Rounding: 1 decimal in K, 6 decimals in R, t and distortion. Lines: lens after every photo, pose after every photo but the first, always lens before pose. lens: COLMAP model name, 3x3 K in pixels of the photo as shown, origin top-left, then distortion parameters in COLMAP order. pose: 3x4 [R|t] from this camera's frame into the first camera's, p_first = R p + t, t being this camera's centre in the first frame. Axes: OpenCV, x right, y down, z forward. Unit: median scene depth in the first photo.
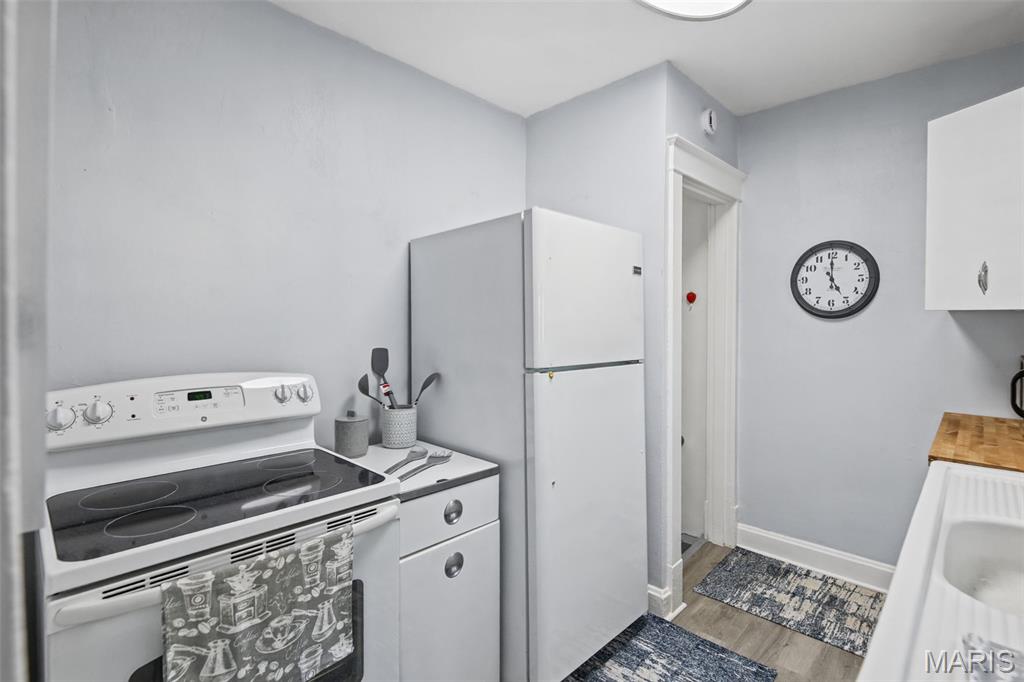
lens RADIAL K [[503.3, 0, 512.3], [0, 503.3, 322.0], [0, 0, 1]] dist [0.000744, -0.000044]
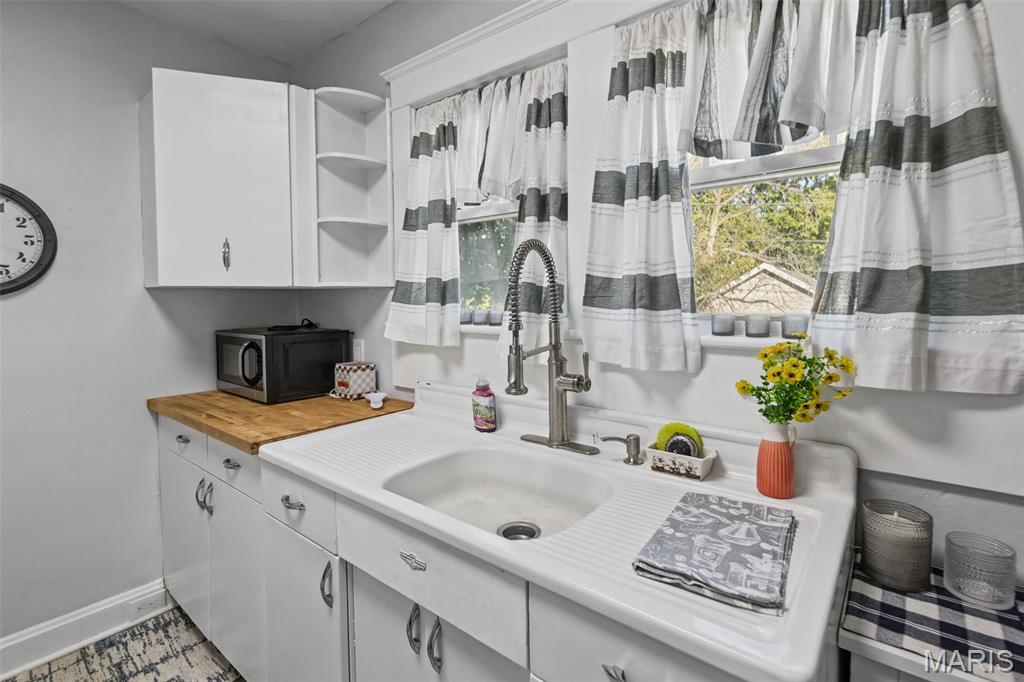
lens RADIAL K [[480.2, 0, 501.9], [0, 480.2, 311.2], [0, 0, 1]] dist [-0.002994, -0.000630]
pose [[-0.081330, -0.025097, 0.996371, -0.044401], [0.016629, 0.999510, 0.026533, 0.006941], [-0.996549, 0.018726, -0.080873, 0.395638]]
